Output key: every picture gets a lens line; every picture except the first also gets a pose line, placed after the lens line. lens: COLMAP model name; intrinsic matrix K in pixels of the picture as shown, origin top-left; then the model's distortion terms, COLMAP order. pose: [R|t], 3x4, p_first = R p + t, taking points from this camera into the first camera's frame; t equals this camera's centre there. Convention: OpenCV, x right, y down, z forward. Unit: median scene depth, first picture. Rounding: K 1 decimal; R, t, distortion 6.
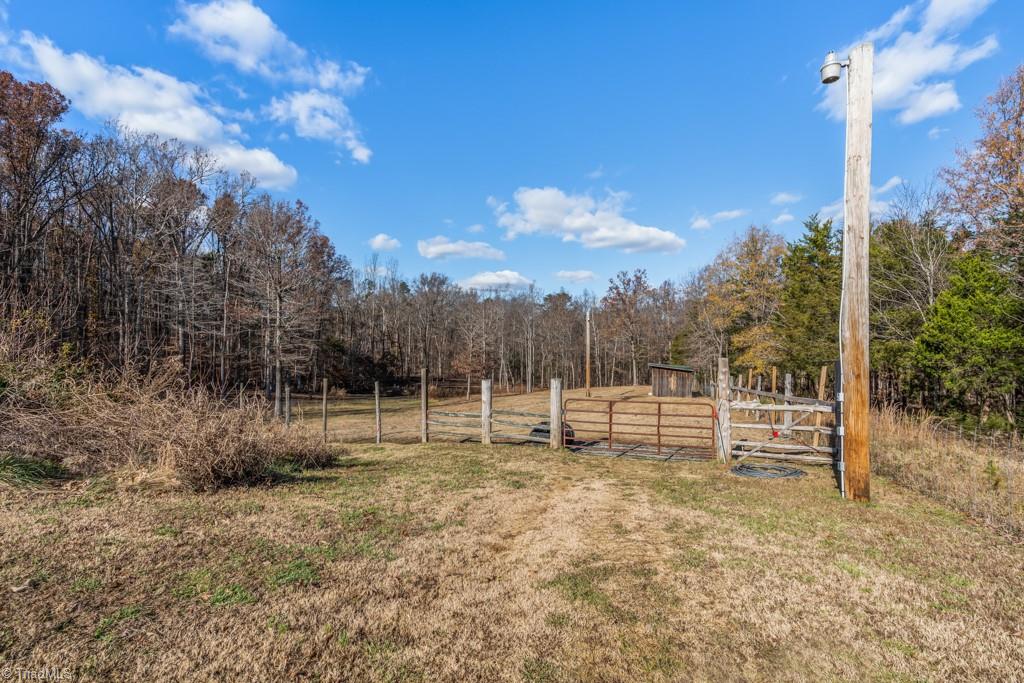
lens RADIAL K [[467.5, 0, 512.7], [0, 467.5, 348.5], [0, 0, 1]] dist [-0.001556, 0.001980]
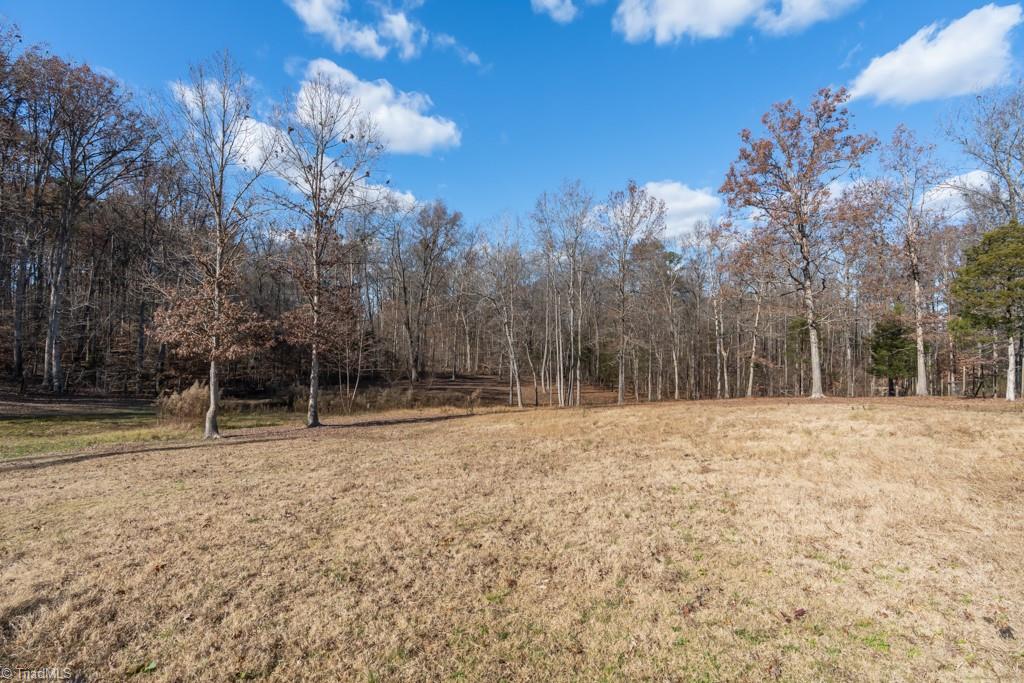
lens RADIAL K [[467.5, 0, 510.0], [0, 467.5, 337.1], [0, 0, 1]] dist [-0.001556, 0.001980]
pose [[0.967701, 0.000005, -0.252099, 0.094581], [-0.006263, 0.999692, -0.024020, 0.032756], [0.252021, 0.024823, 0.967403, 0.460369]]
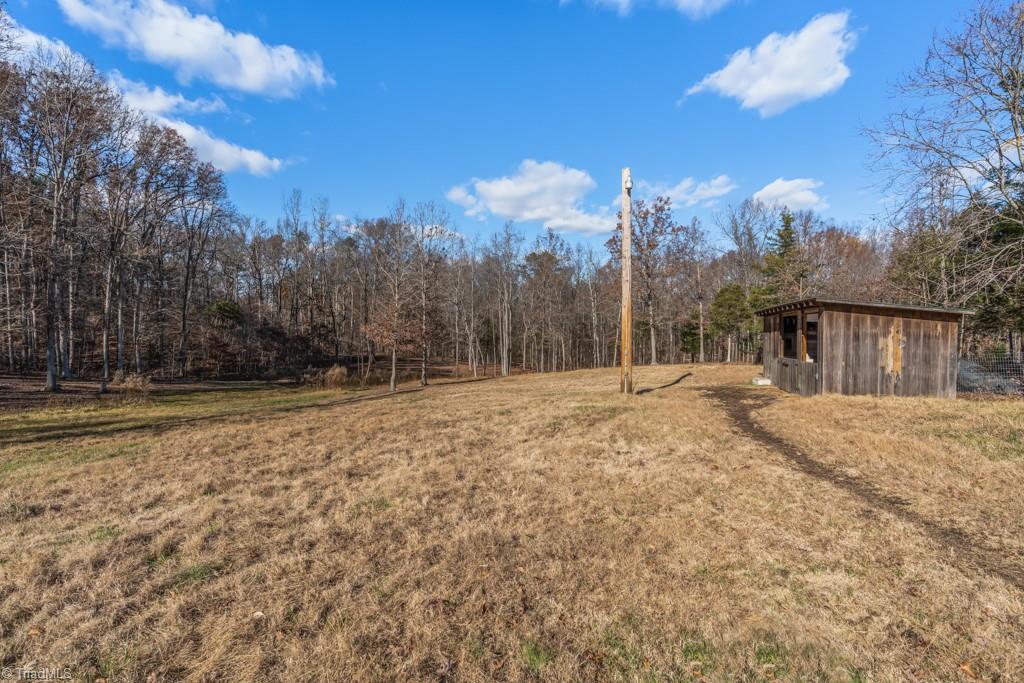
lens RADIAL K [[467.5, 0, 512.0], [0, 467.5, 338.6], [0, 0, 1]] dist [-0.001556, 0.001980]
pose [[0.999562, -0.002659, 0.029485, 0.023221], [0.002077, 0.999803, 0.019748, 0.020745], [-0.029532, -0.019678, 0.999370, 0.247078]]
